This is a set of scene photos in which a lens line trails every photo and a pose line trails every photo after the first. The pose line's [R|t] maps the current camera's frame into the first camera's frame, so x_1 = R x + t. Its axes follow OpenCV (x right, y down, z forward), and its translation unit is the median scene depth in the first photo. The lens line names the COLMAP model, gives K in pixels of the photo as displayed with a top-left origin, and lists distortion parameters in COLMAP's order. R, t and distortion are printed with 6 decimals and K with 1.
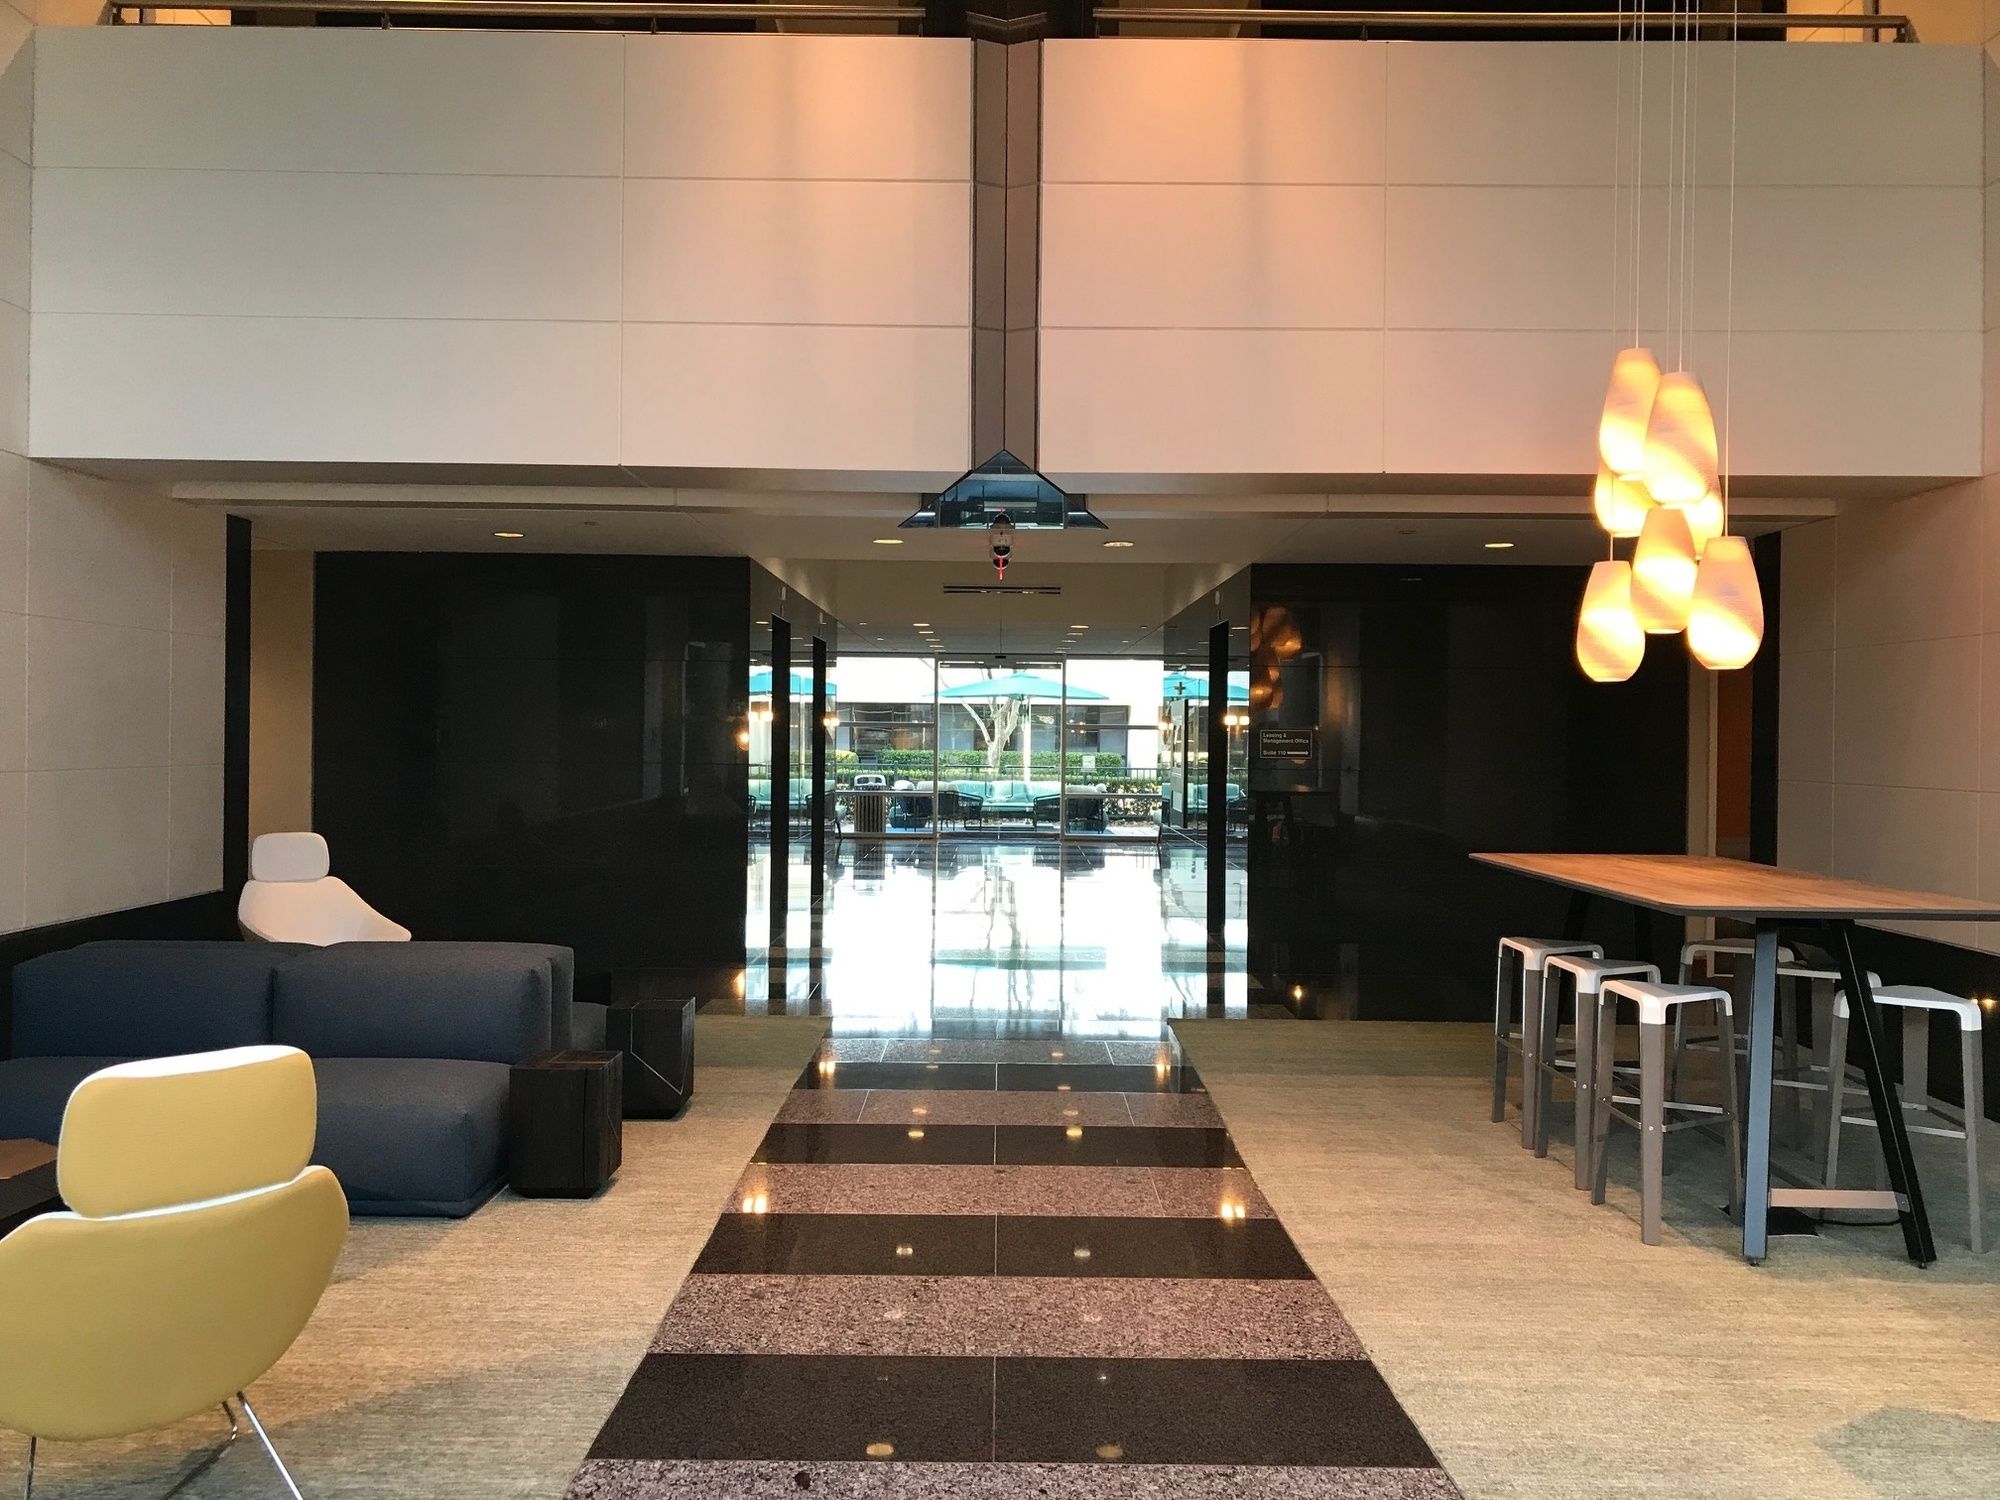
lens RADIAL K [[1626.6, 0, 998.2], [0, 1626.6, 739.1], [0, 0, 1]] dist [0.010498, -0.010209]
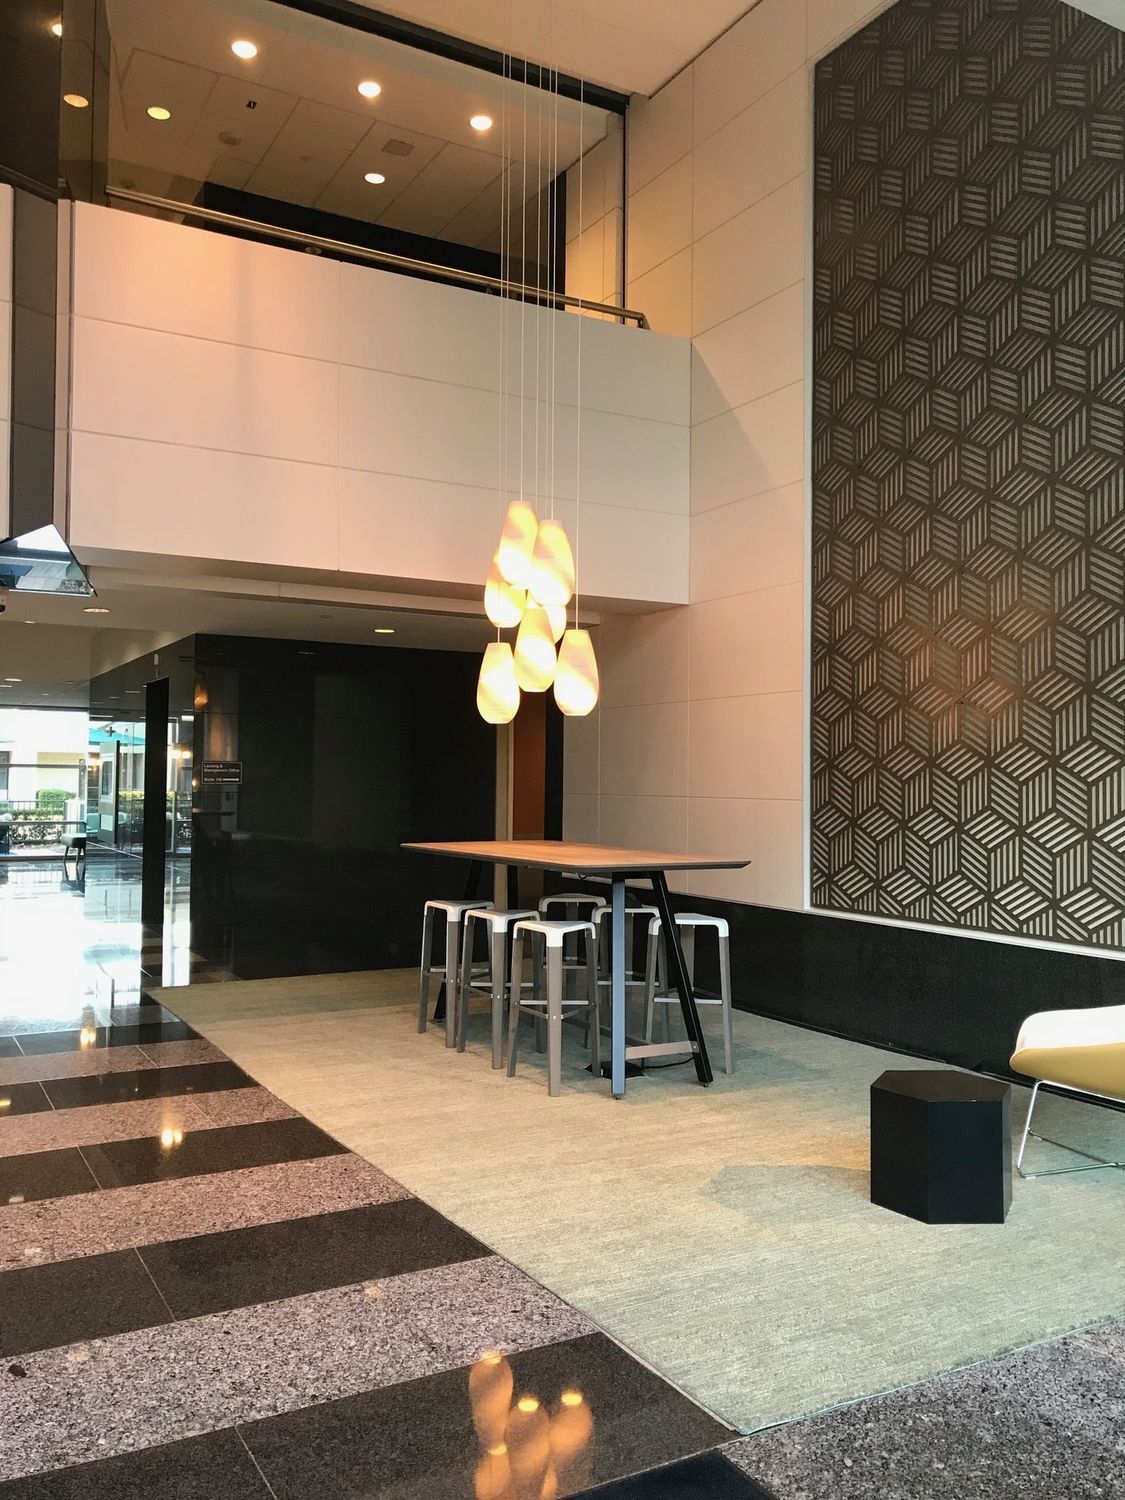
lens RADIAL K [[1219.9, 0, 566.5], [0, 1219.9, 745.2], [0, 0, 1]] dist [0.010498, -0.010209]
pose [[0.865948, 0.010923, 0.500015, -0.152810], [0.003853, 0.999586, -0.028509, 0.021003], [-0.500120, 0.026613, 0.865547, 0.018760]]
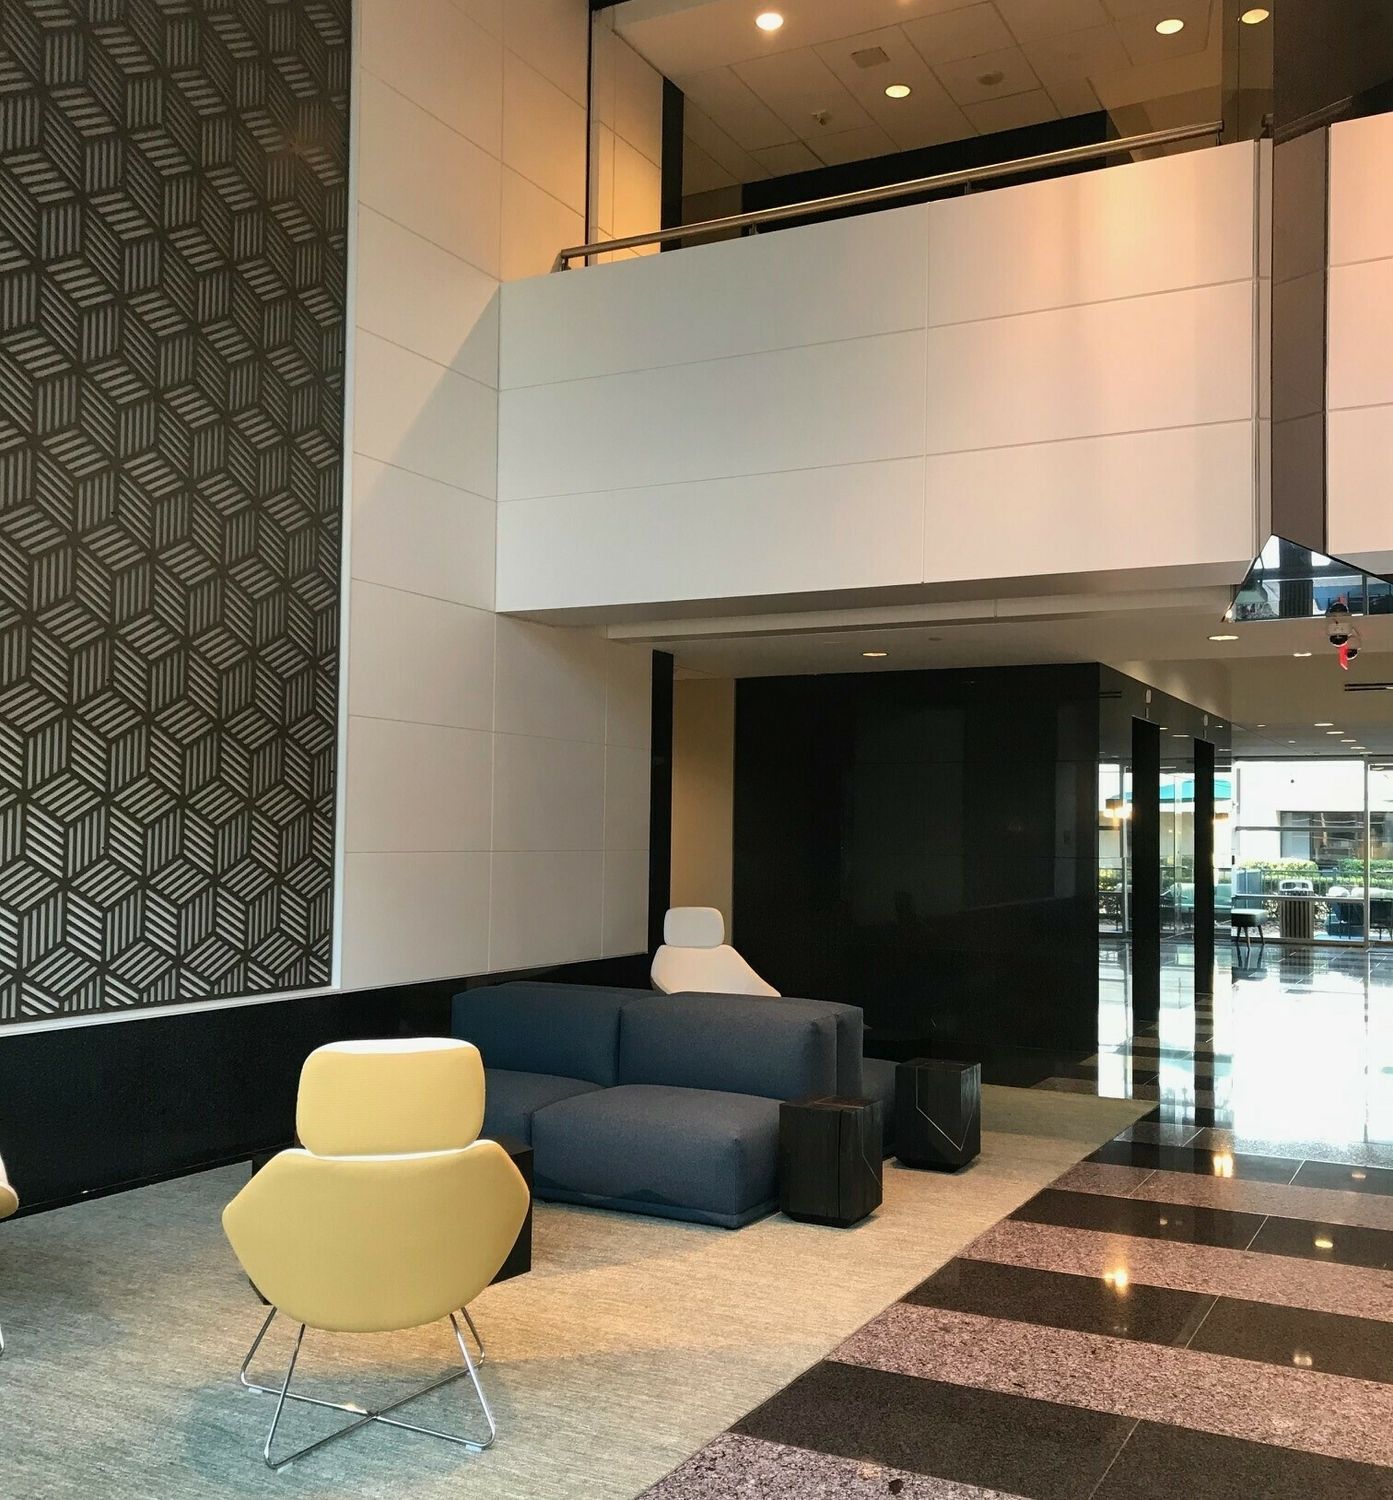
lens RADIAL K [[1513.6, 0, 699.1], [0, 1513.6, 764.6], [0, 0, 1]] dist [0.021688, 0.000000]
pose [[0.882286, -0.022702, -0.470166, 0.171213], [-0.004370, 0.998398, -0.056408, 0.024715], [0.470694, 0.051823, 0.880773, 0.019632]]
